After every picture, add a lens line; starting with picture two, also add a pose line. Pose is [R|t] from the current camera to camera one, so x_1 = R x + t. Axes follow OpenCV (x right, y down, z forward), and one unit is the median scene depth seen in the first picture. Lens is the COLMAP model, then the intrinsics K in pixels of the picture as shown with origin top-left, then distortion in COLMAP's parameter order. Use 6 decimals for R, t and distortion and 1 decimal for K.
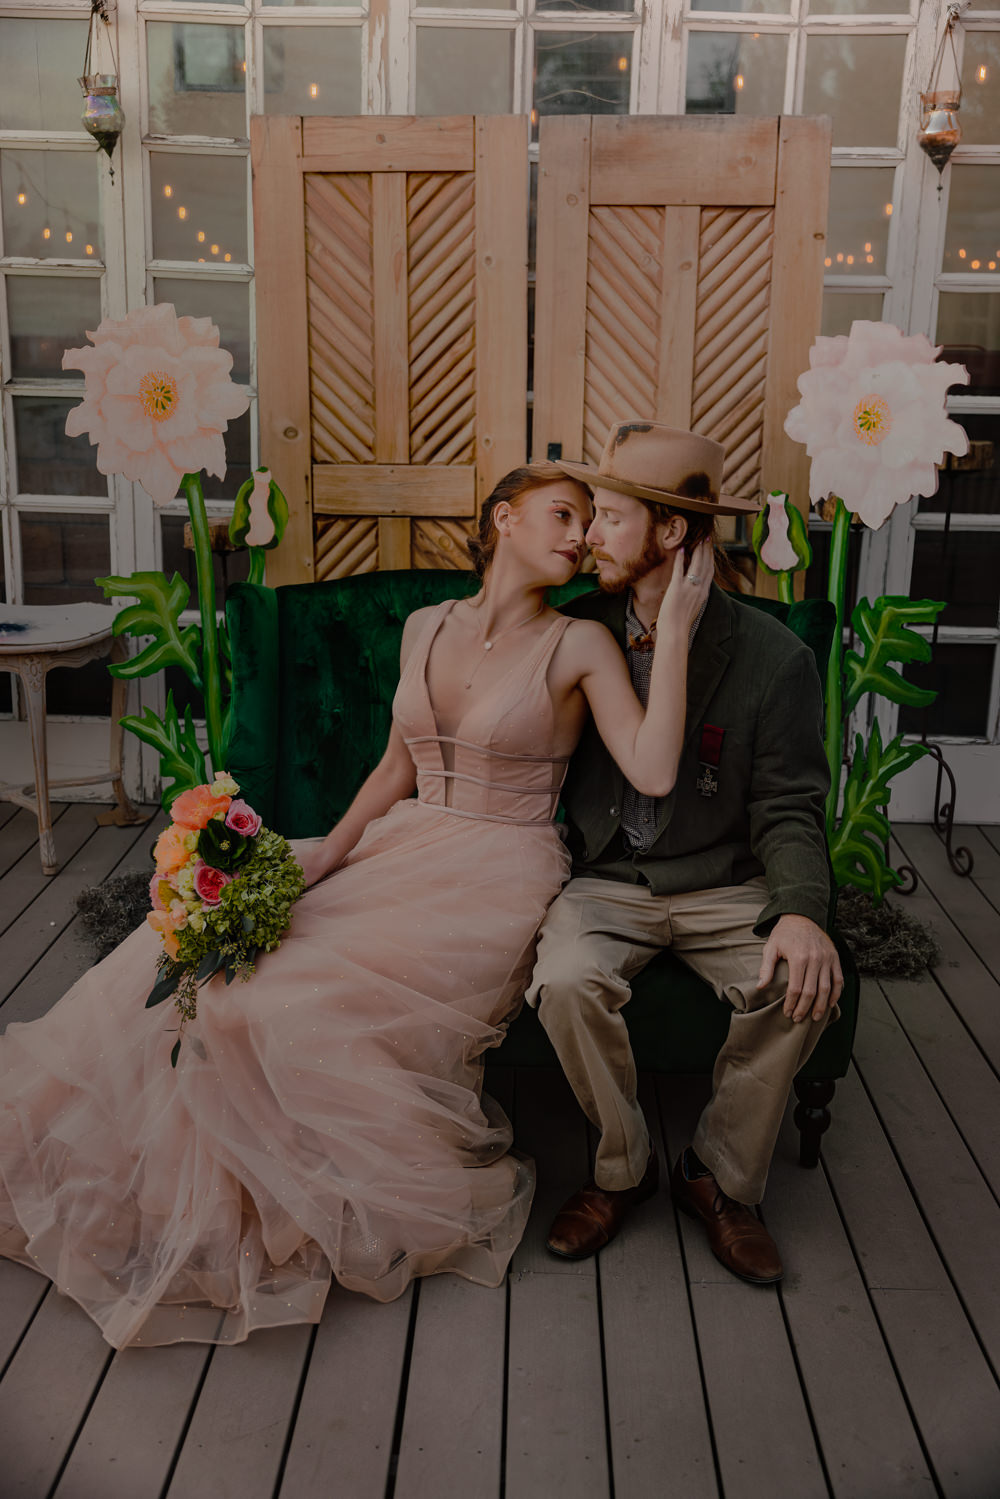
lens RADIAL K [[1549.0, 0, 508.6], [0, 1549.0, 734.7], [0, 0, 1]] dist [0.025545, 0.000000]
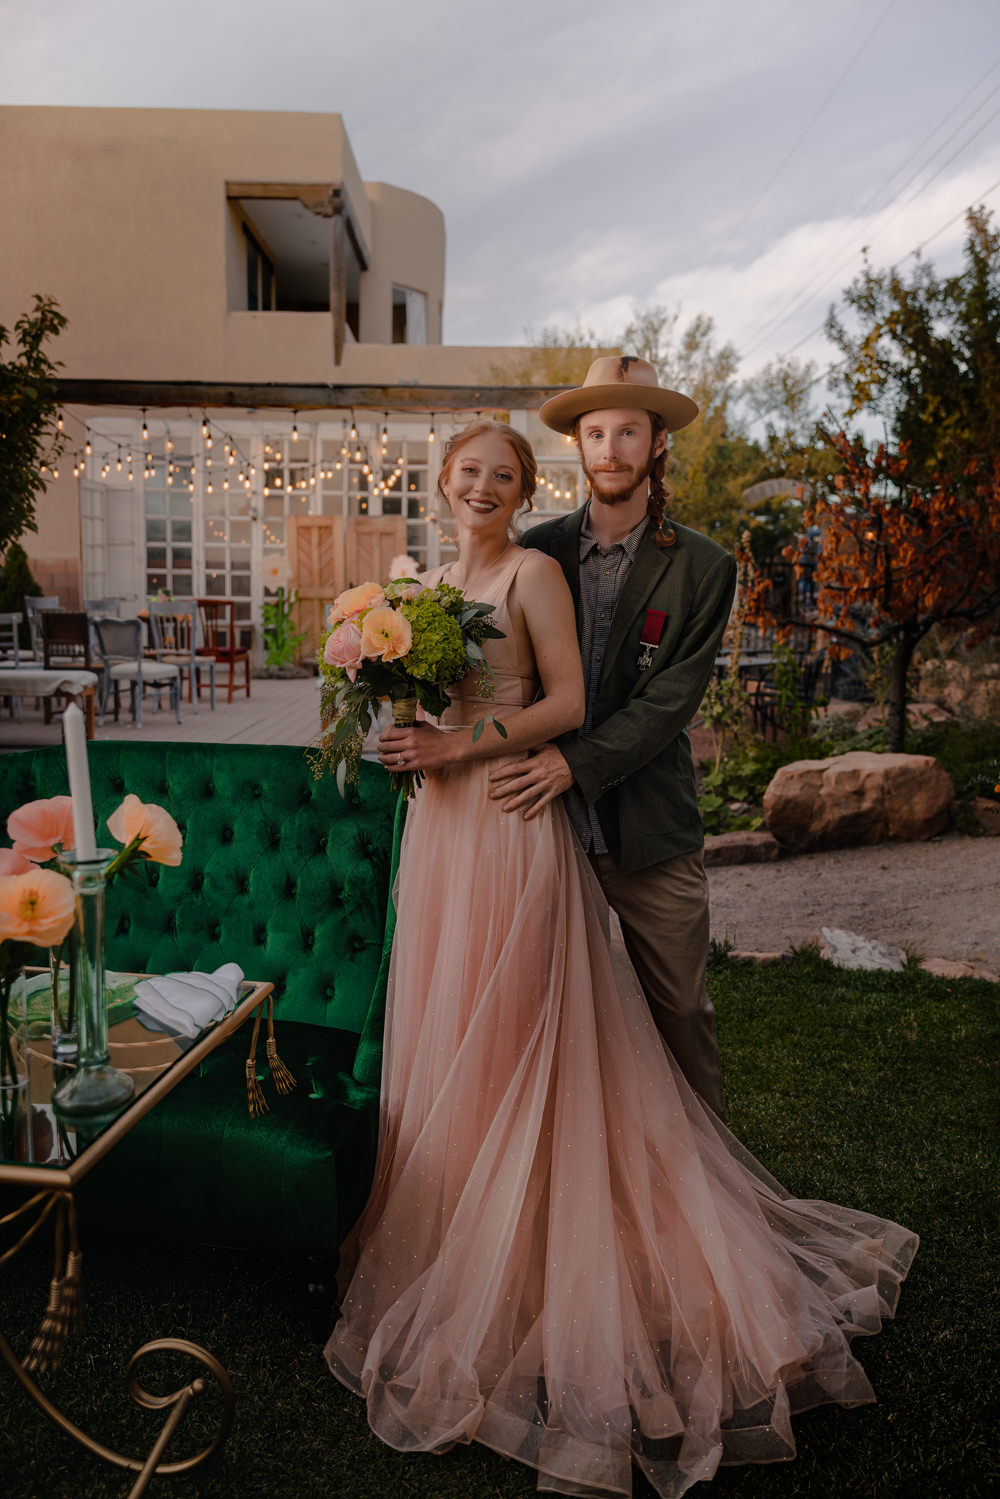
lens RADIAL K [[1213.2, 0, 503.5], [0, 1213.2, 732.8], [0, 0, 1]] dist [0.001760, -0.010432]
pose [[0.999816, -0.006075, 0.018211, 0.427414], [0.008370, 0.991641, -0.128755, 0.744843], [-0.017277, 0.128884, 0.991509, -2.602036]]
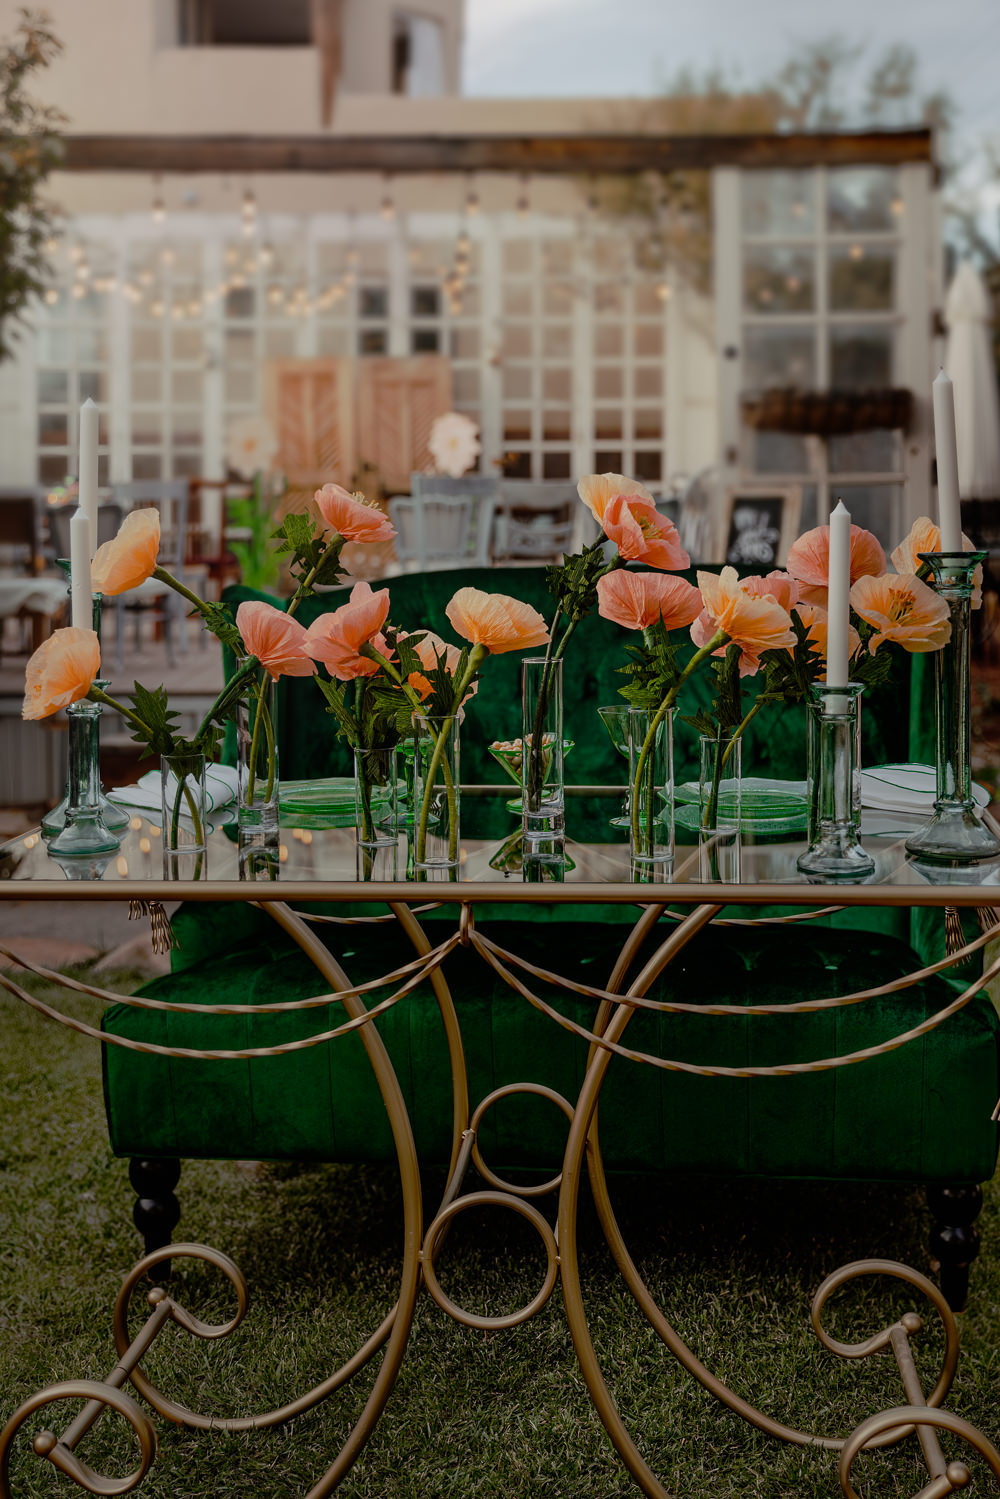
lens RADIAL K [[2014.2, 0, 527.5], [0, 2014.2, 568.4], [0, 0, 1]] dist [0.000749, 0.000000]
pose [[0.997956, -0.027268, 0.057791, 0.112290], [0.039128, 0.975768, -0.215280, 0.864955], [-0.050521, 0.217101, 0.974841, -2.754749]]
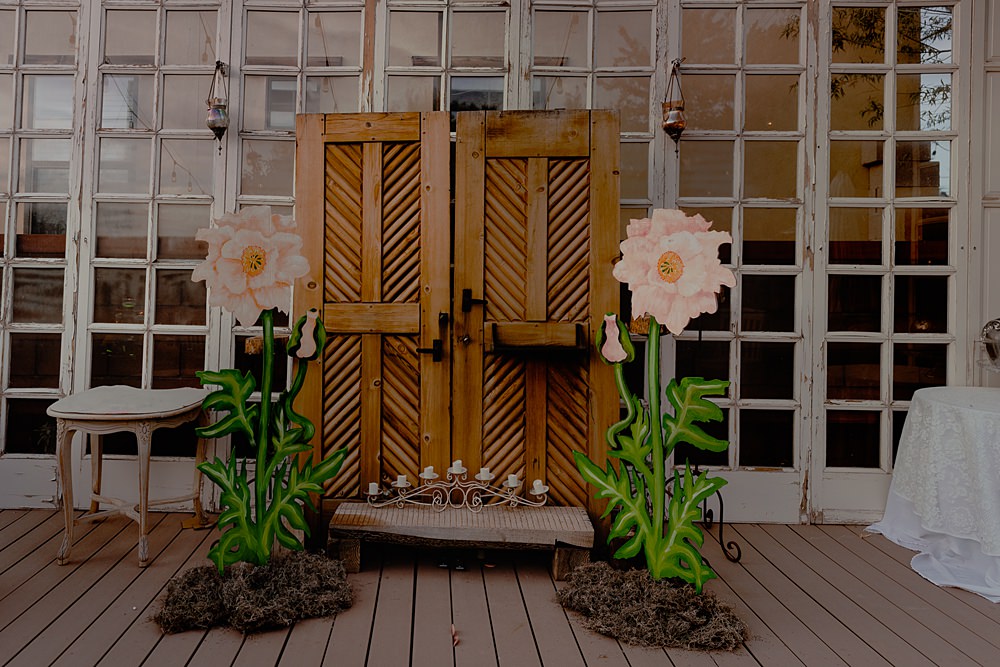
lens RADIAL K [[658.1, 0, 442.3], [0, 658.1, 258.8], [0, 0, 1]] dist [-0.007025, -0.000824]
pose [[0.999526, -0.002640, 0.030682, -0.019726], [0.011002, 0.961176, -0.275716, -0.022207], [-0.028763, 0.275922, 0.960749, 0.303569]]
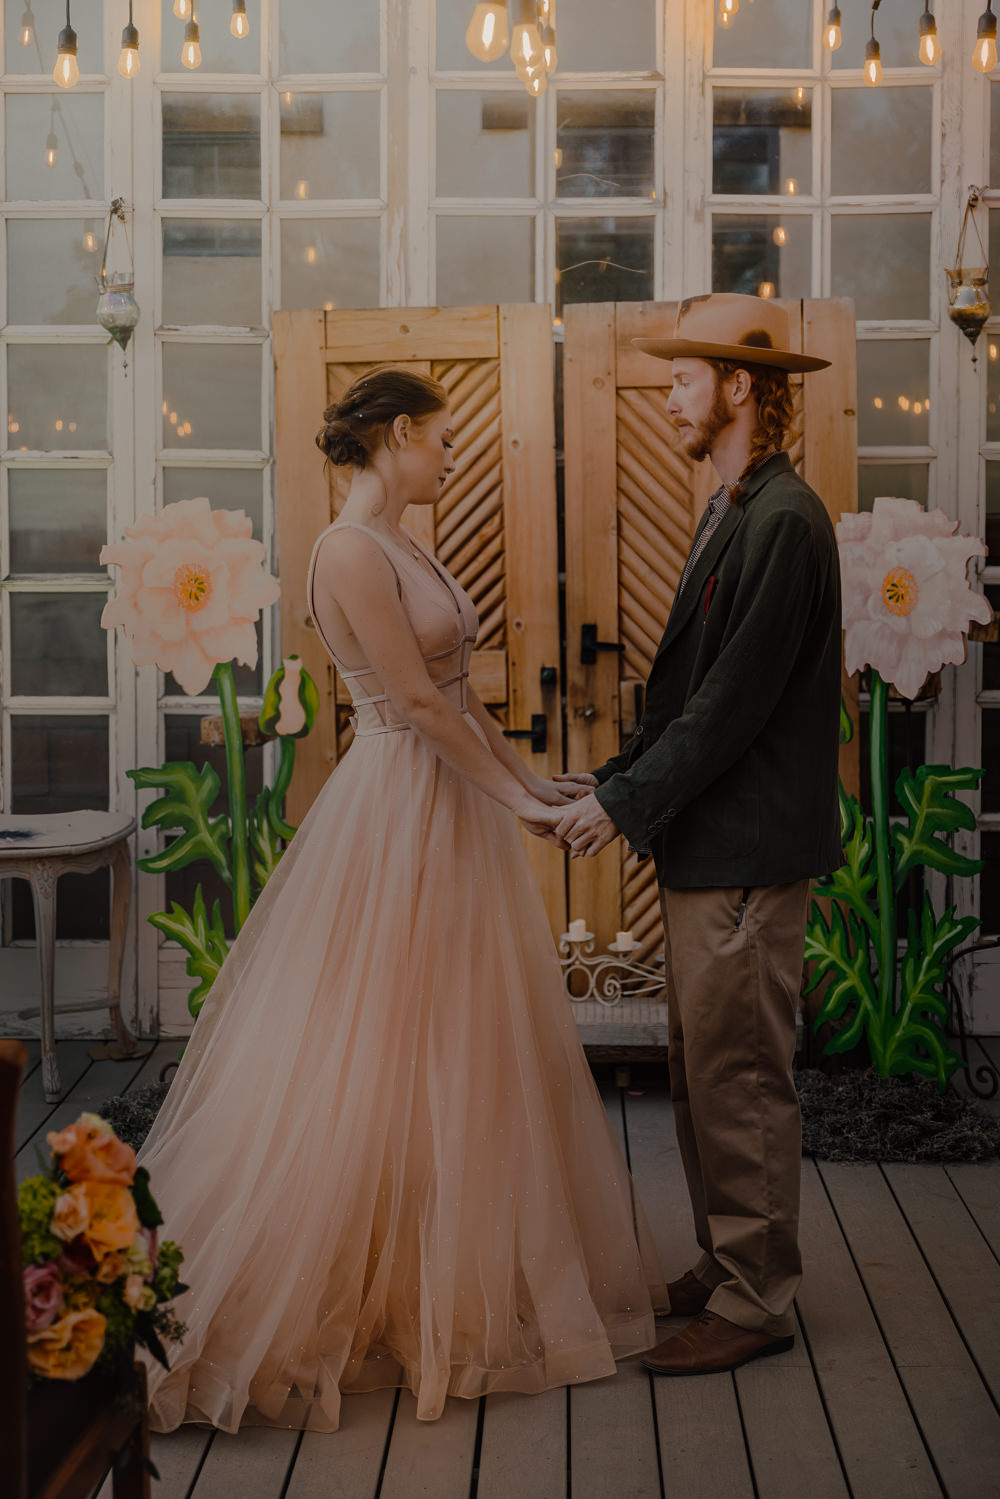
lens RADIAL K [[2407.2, 0, 543.2], [0, 2407.2, 593.2], [0, 0, 1]] dist [-0.003172, 0.000000]
pose [[0.999622, -0.026284, 0.008099, -0.010239], [0.027389, 0.978164, -0.206021, 0.100369], [-0.002507, 0.206165, 0.978514, -0.467528]]
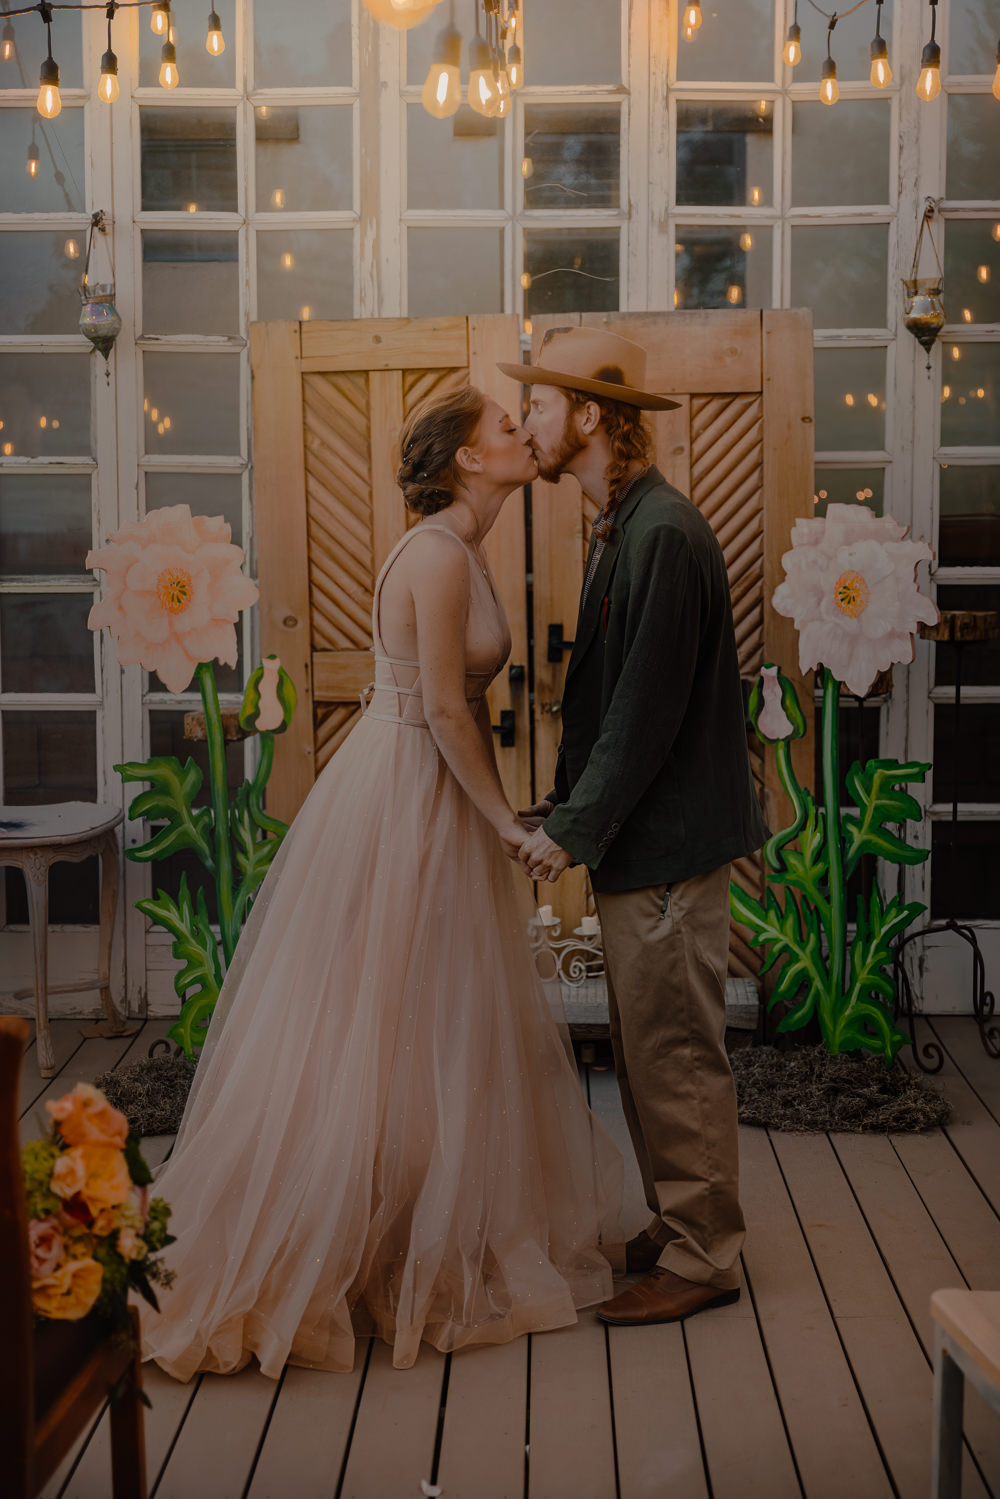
lens RADIAL K [[2380.0, 0, 518.1], [0, 2380.0, 732.6], [0, 0, 1]] dist [-0.007065, 0.000000]
pose [[0.999606, -0.027761, 0.004221, -0.002763], [0.028079, 0.989125, -0.144373, 0.103357], [-0.000167, 0.144435, 0.989514, -0.516189]]
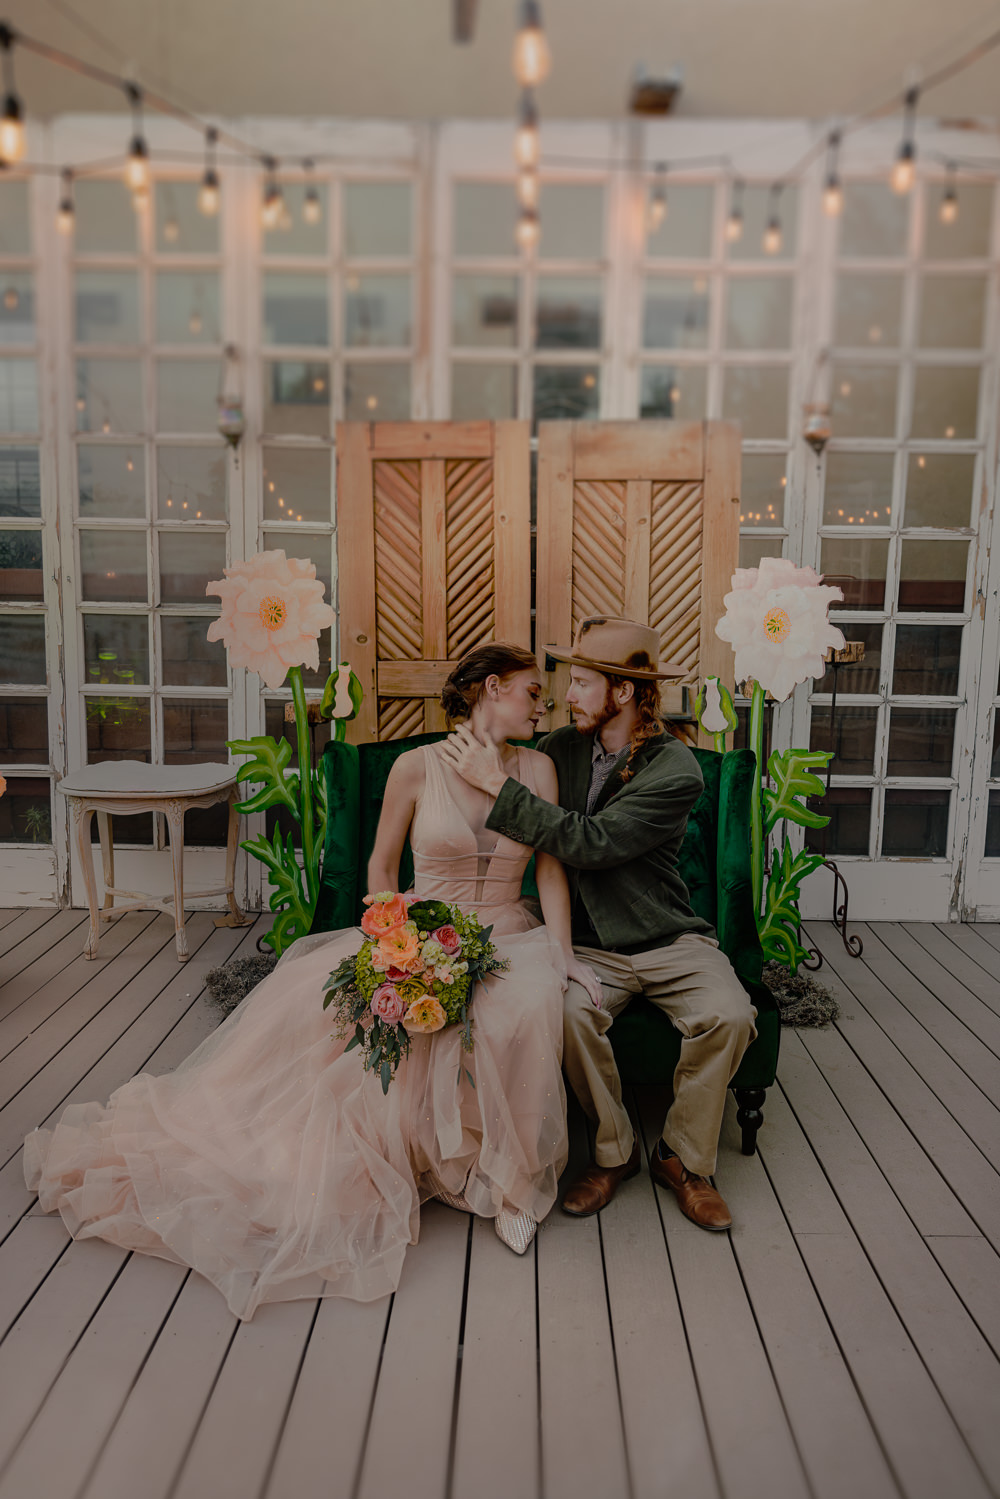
lens RADIAL K [[1213.2, 0, 508.5], [0, 1213.2, 746.6], [0, 0, 1]] dist [0.001760, -0.010432]
pose [[0.999947, -0.008348, 0.006083, -0.016484], [0.008969, 0.993832, -0.110530, 0.024159], [-0.005122, 0.110579, 0.993854, -0.077594]]
